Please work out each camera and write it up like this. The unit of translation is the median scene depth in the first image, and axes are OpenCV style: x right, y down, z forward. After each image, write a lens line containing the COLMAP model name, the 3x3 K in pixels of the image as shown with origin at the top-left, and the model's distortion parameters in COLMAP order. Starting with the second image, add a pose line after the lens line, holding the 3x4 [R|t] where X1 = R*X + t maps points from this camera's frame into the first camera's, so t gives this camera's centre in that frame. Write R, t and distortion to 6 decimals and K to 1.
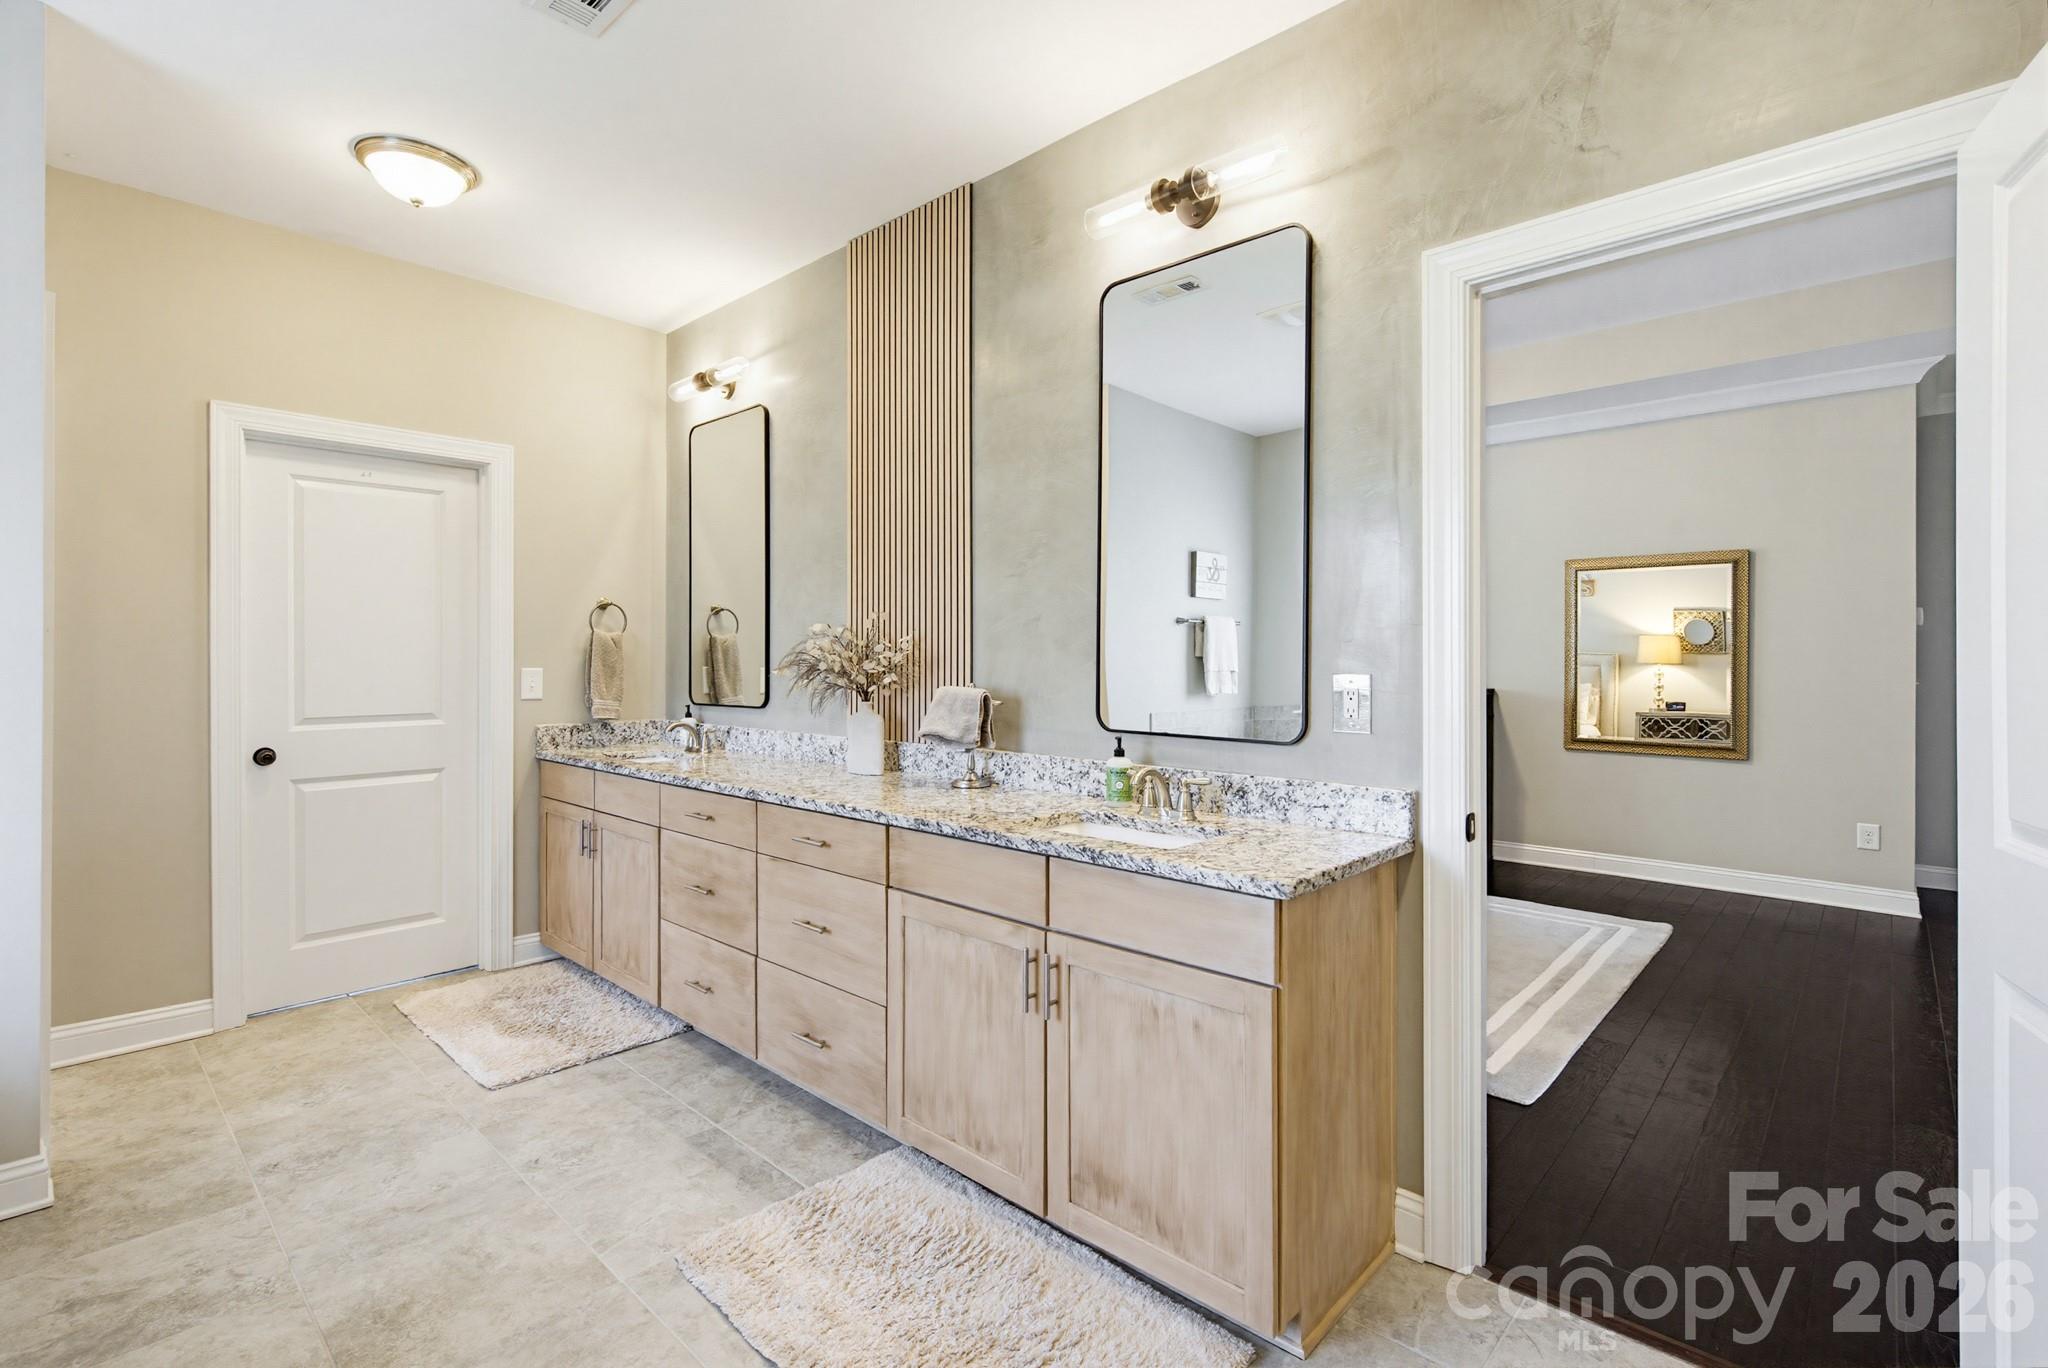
lens RADIAL K [[935.9, 0, 1023.2], [0, 935.9, 660.1], [0, 0, 1]] dist [0.000100, 0.000137]
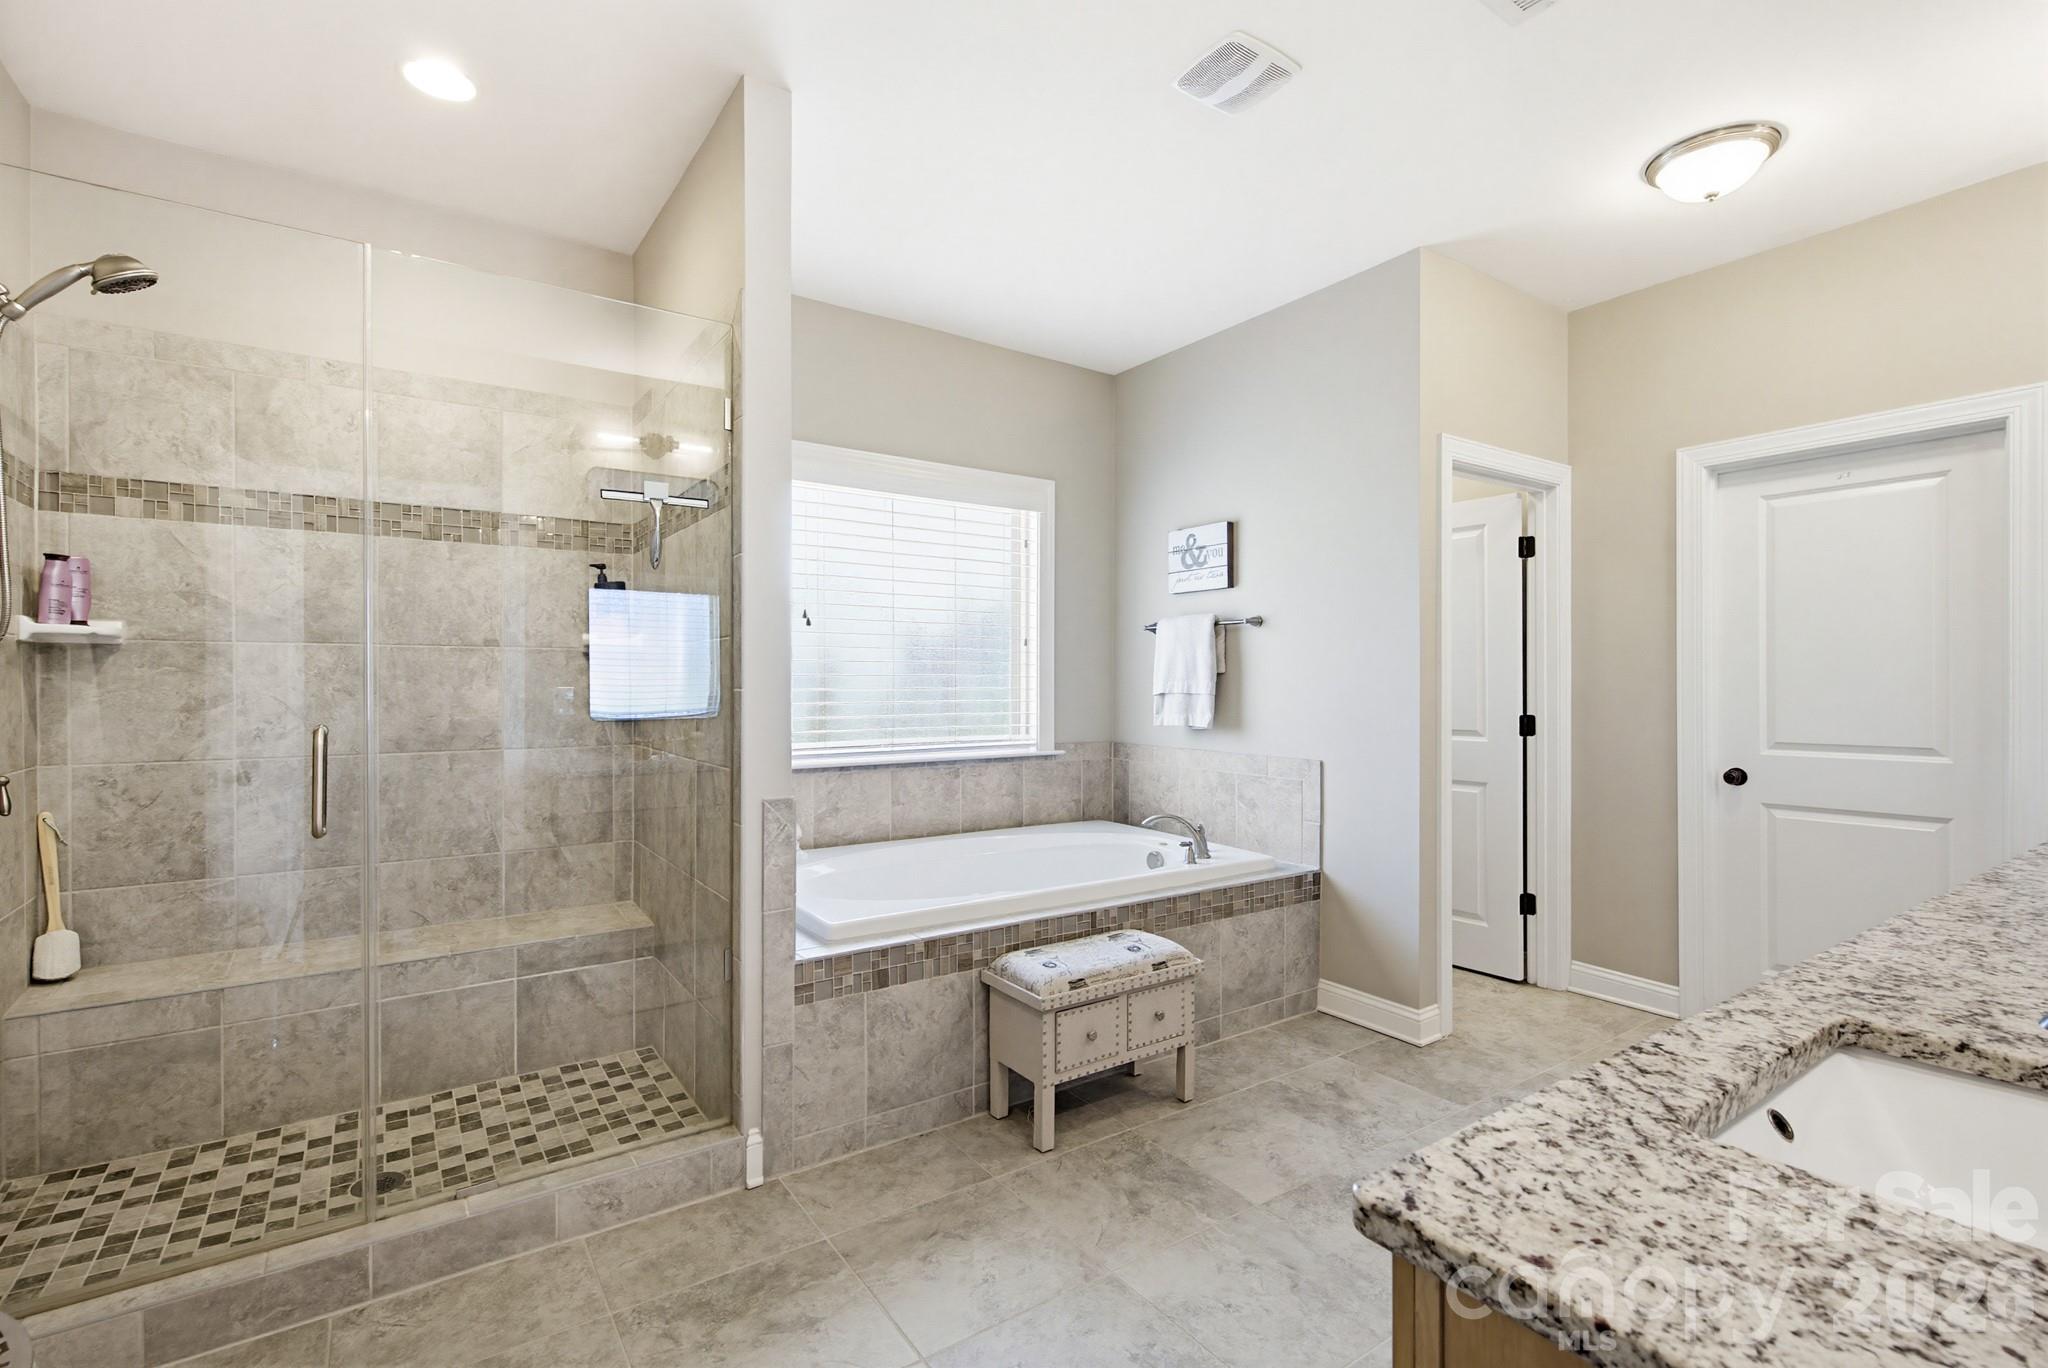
lens RADIAL K [[933.4, 0, 1024.0], [0, 933.4, 684.0], [0, 0, 1]] dist [0.000279, 0.000053]
pose [[-0.207003, 0.003455, -0.978334, 0.384553], [0.001898, 0.999993, 0.003130, -0.004213], [0.978339, -0.001209, -0.207008, 0.473502]]
